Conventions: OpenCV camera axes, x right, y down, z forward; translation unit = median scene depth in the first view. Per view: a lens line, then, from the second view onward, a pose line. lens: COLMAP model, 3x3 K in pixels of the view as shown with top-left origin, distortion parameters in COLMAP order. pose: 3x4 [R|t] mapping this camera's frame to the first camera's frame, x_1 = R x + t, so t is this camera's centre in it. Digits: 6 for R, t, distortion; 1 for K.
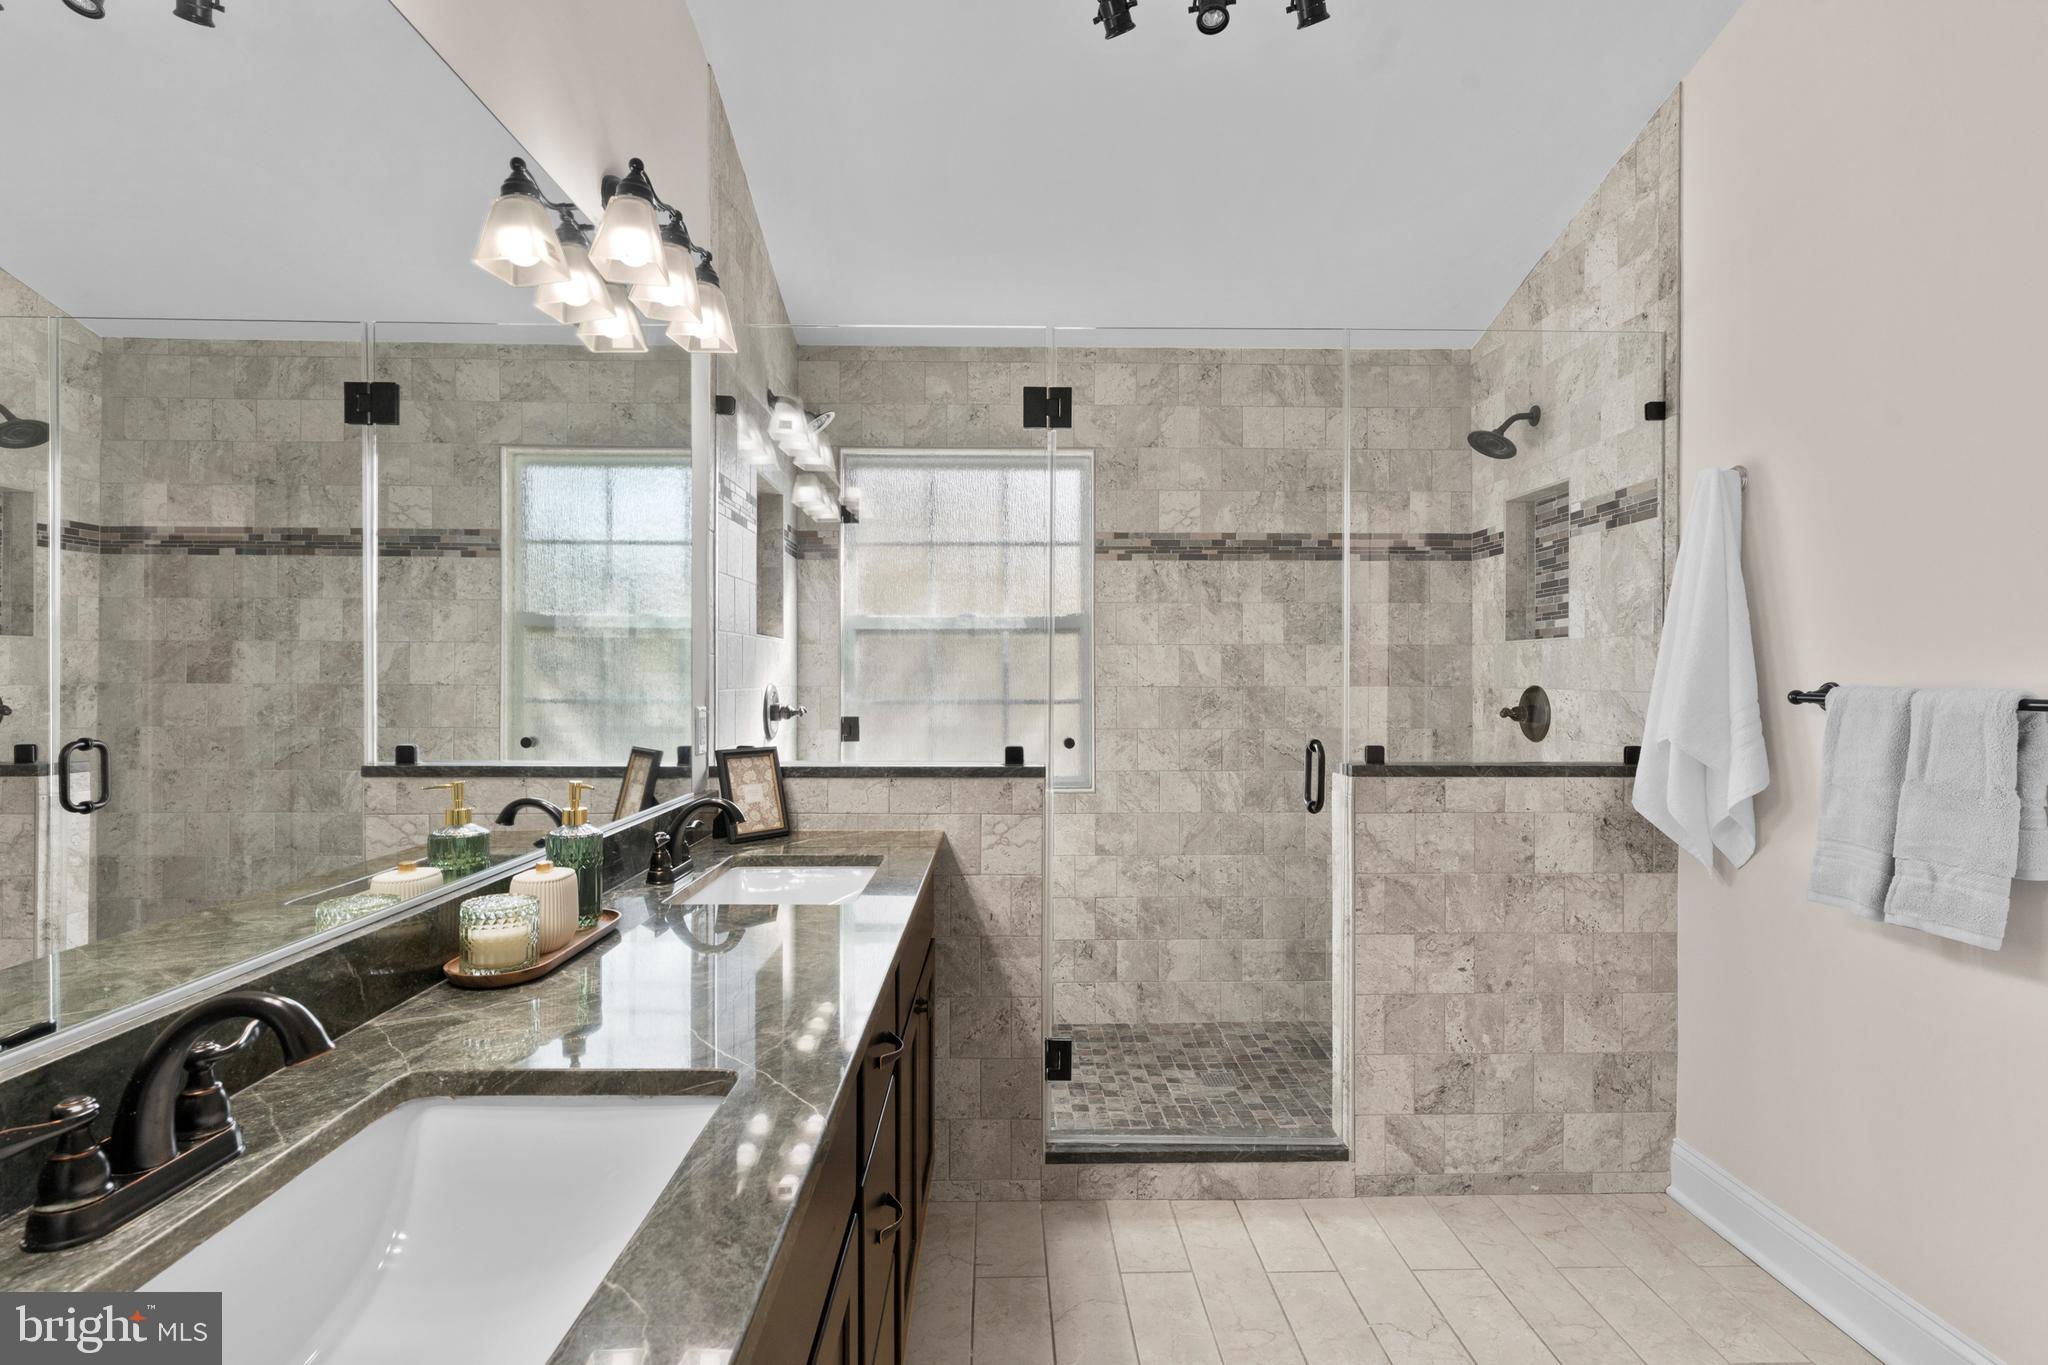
lens RADIAL K [[983.2, 0, 1019.9], [0, 983.2, 683.1], [0, 0, 1]] dist [-0.000016, -0.001253]
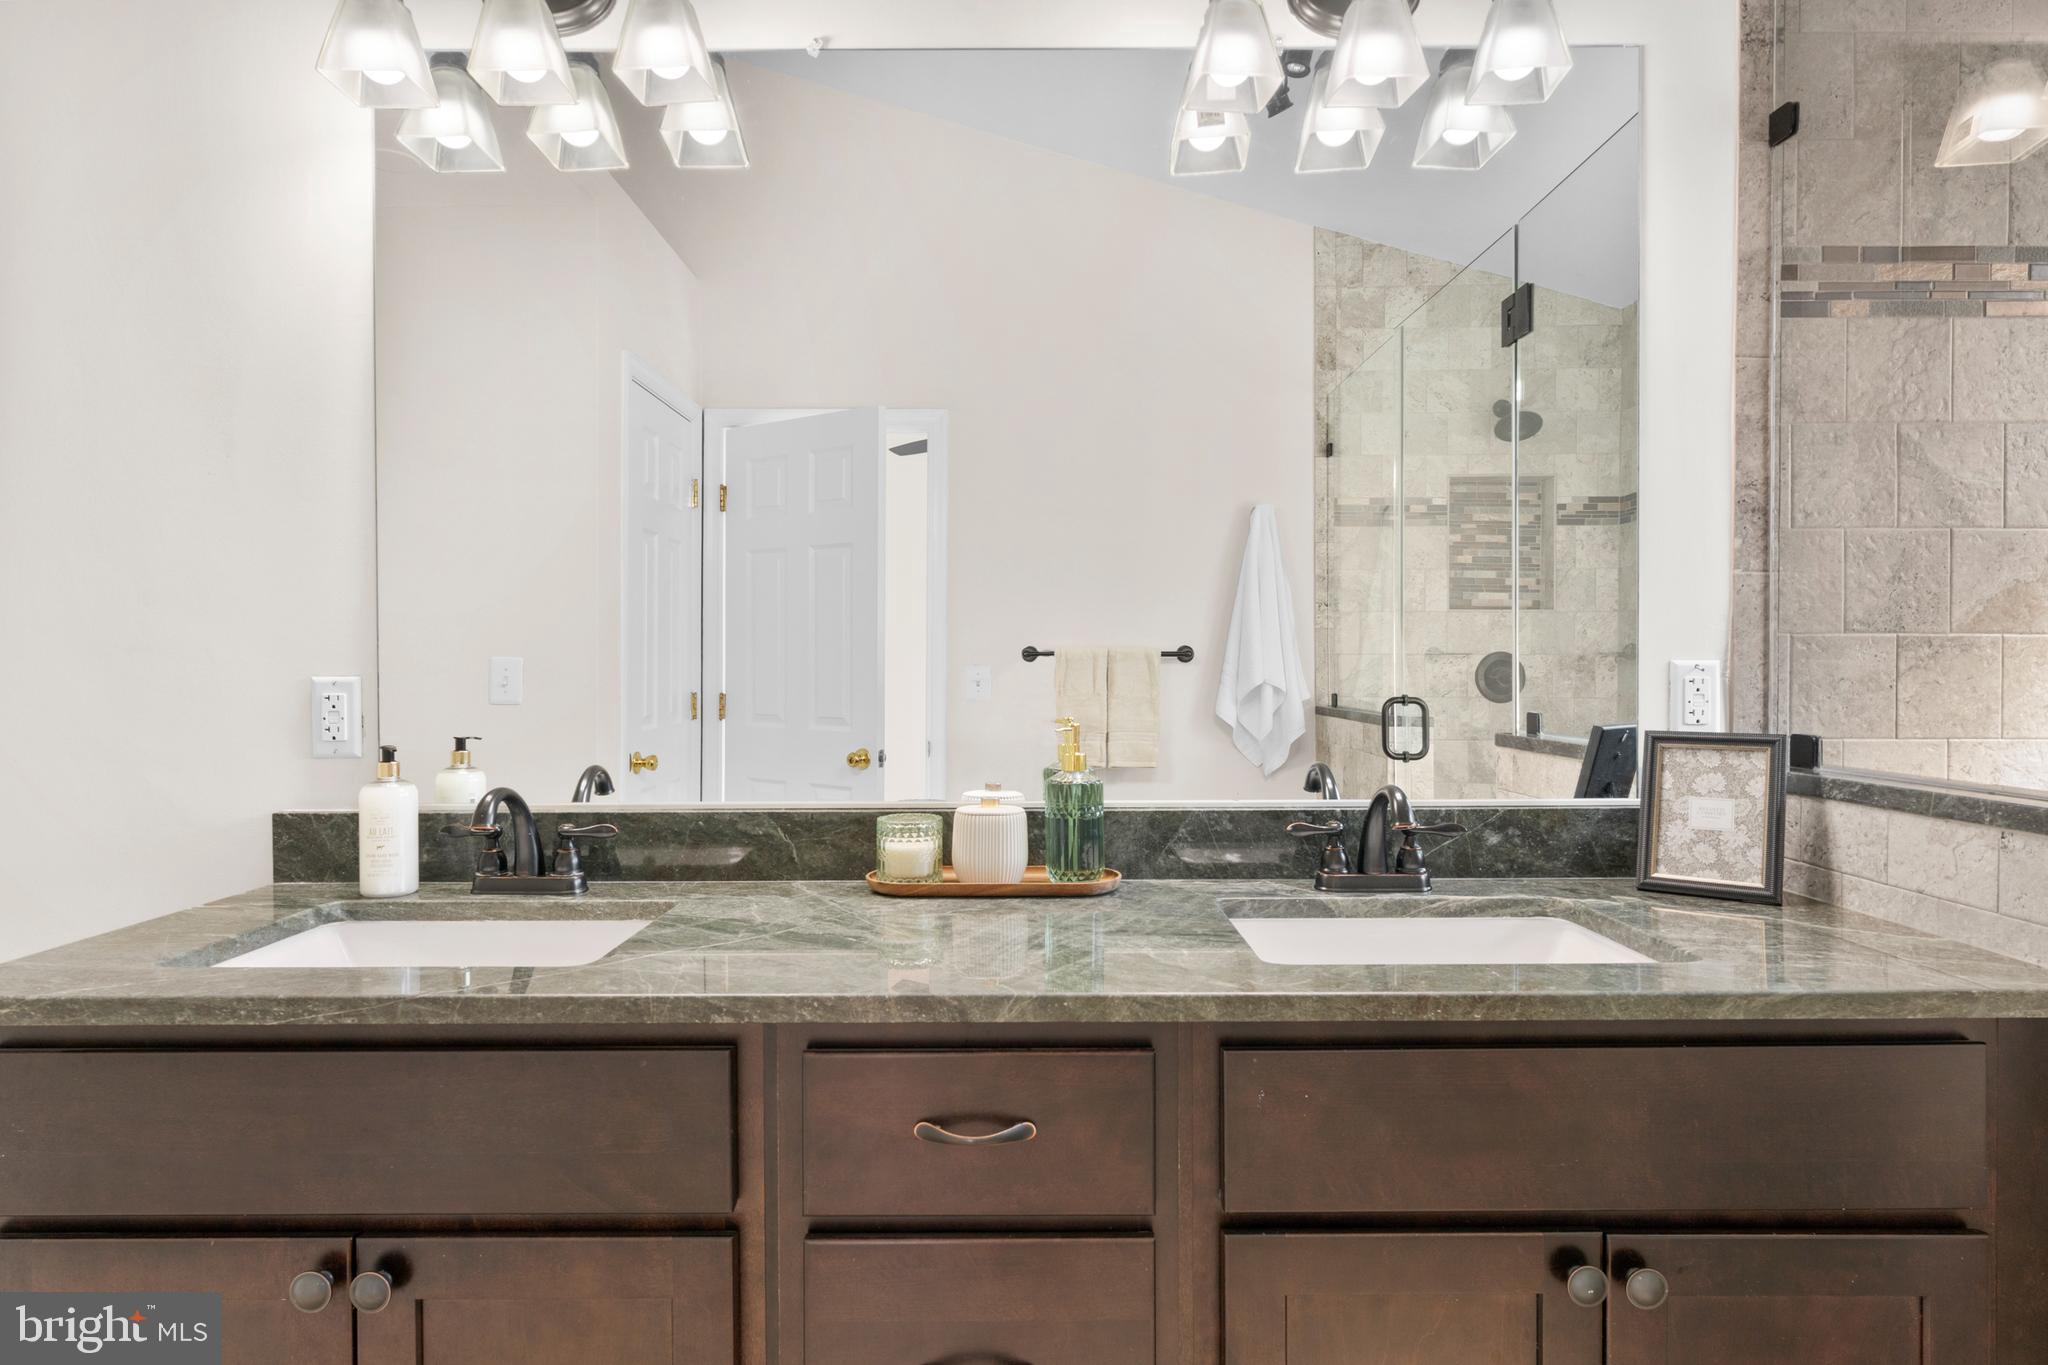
lens RADIAL K [[1154.4, 0, 1015.6], [0, 1154.4, 672.7], [0, 0, 1]] dist [0.007164, -0.002696]
pose [[-0.015138, 0.001152, -0.999885, 0.278900], [-0.006053, 0.999981, 0.001244, 0.024039], [0.999867, 0.006071, -0.015131, 0.439078]]
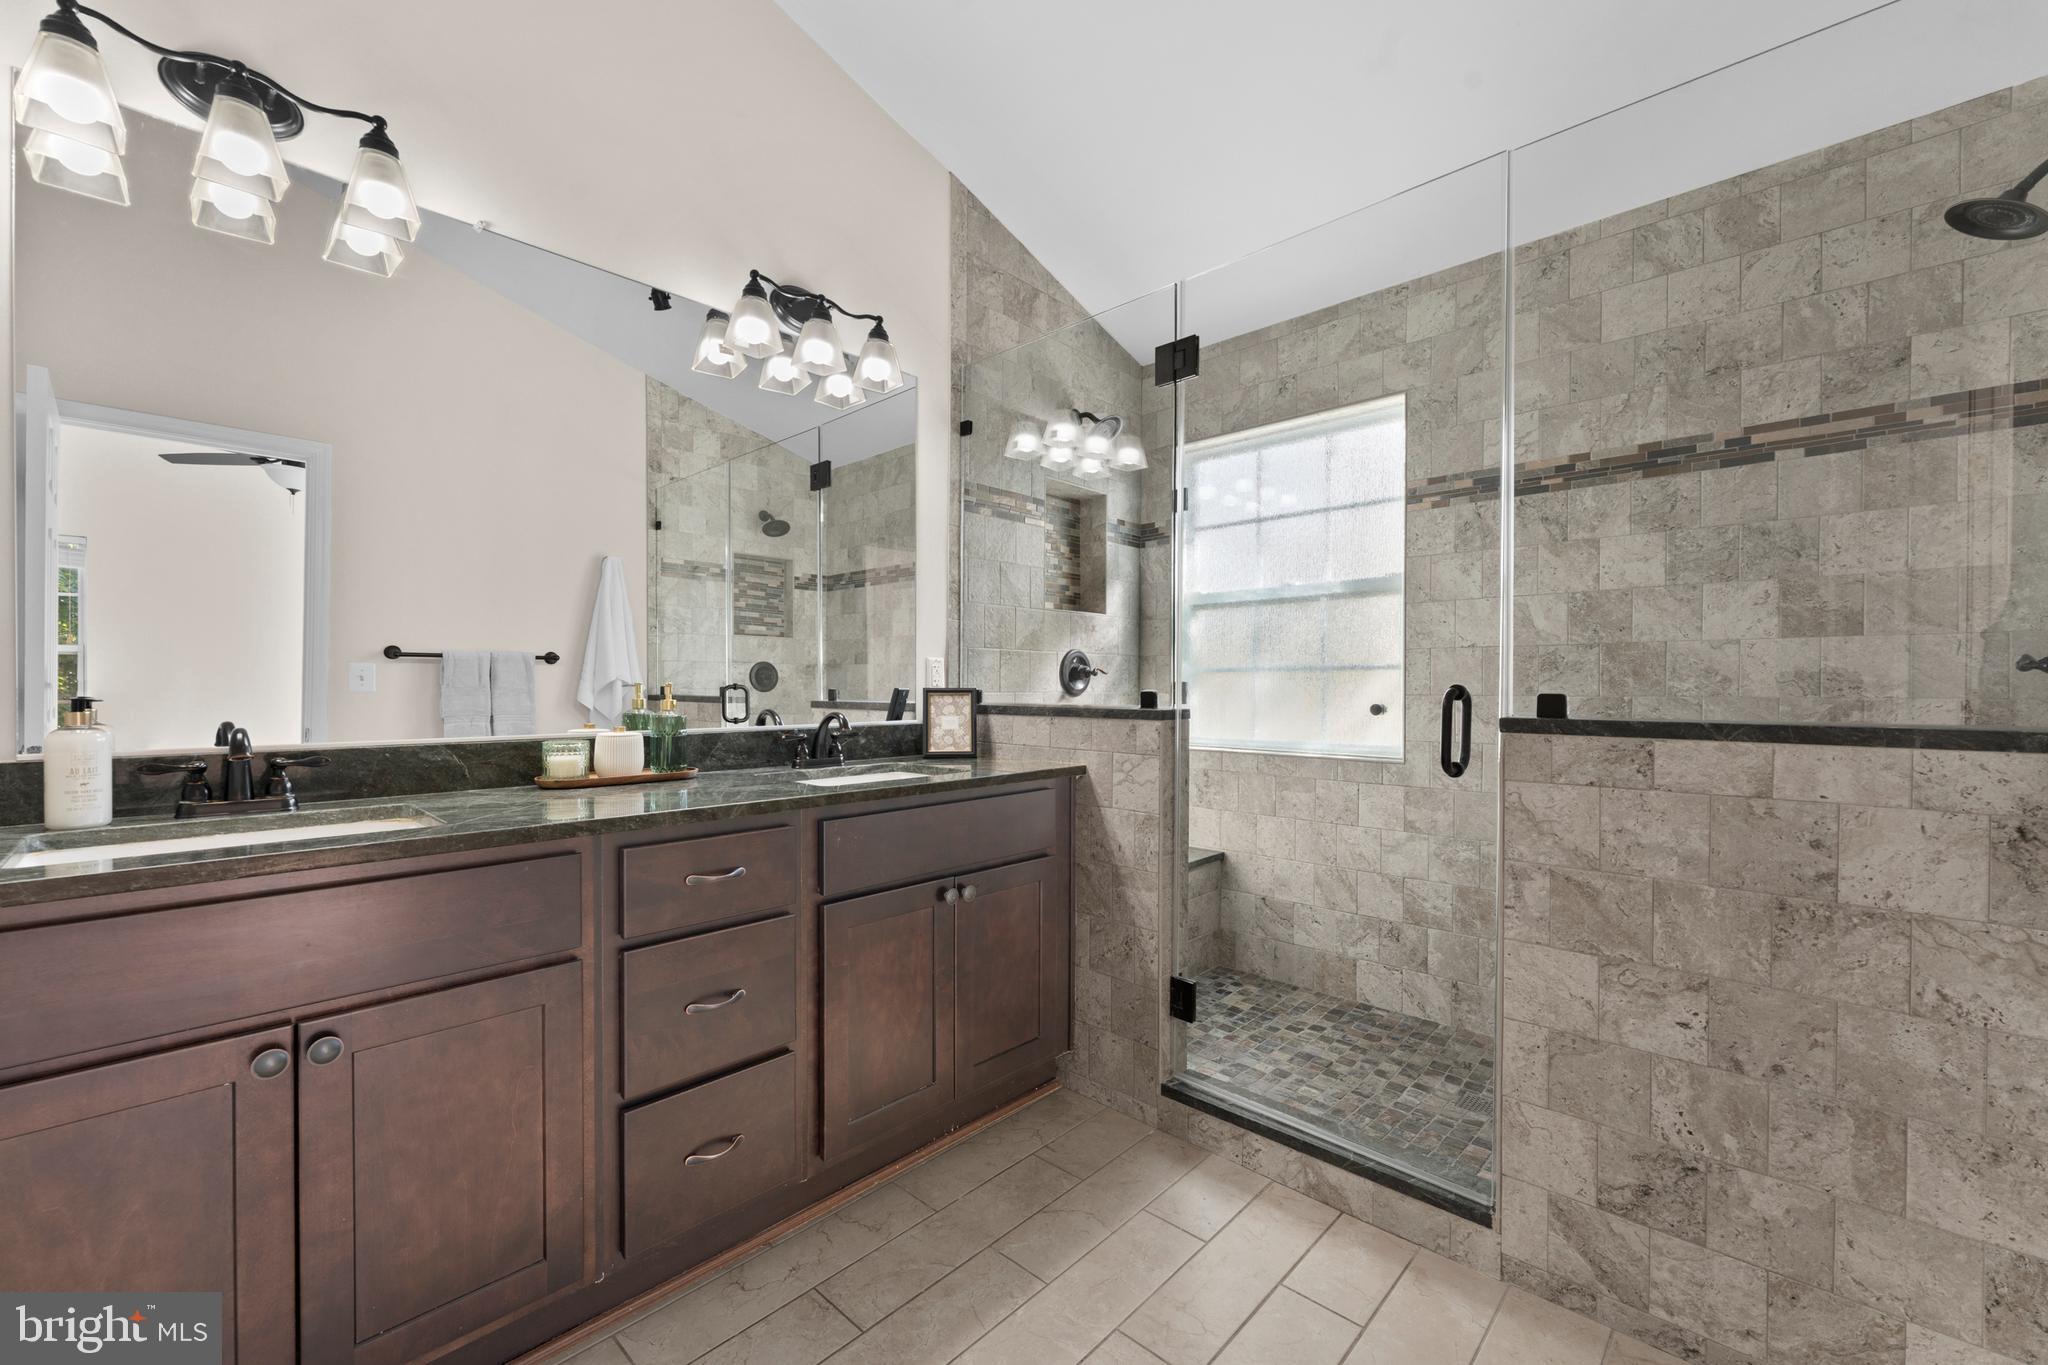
lens RADIAL K [[826.6, 0, 1012.5], [0, 826.6, 692.8], [0, 0, 1]] dist [-0.004342, 0.000470]
pose [[0.704089, 0.006931, -0.710078, 0.399116], [-0.007658, 0.999968, 0.002167, 0.049865], [0.710071, 0.003912, 0.704120, 0.208524]]
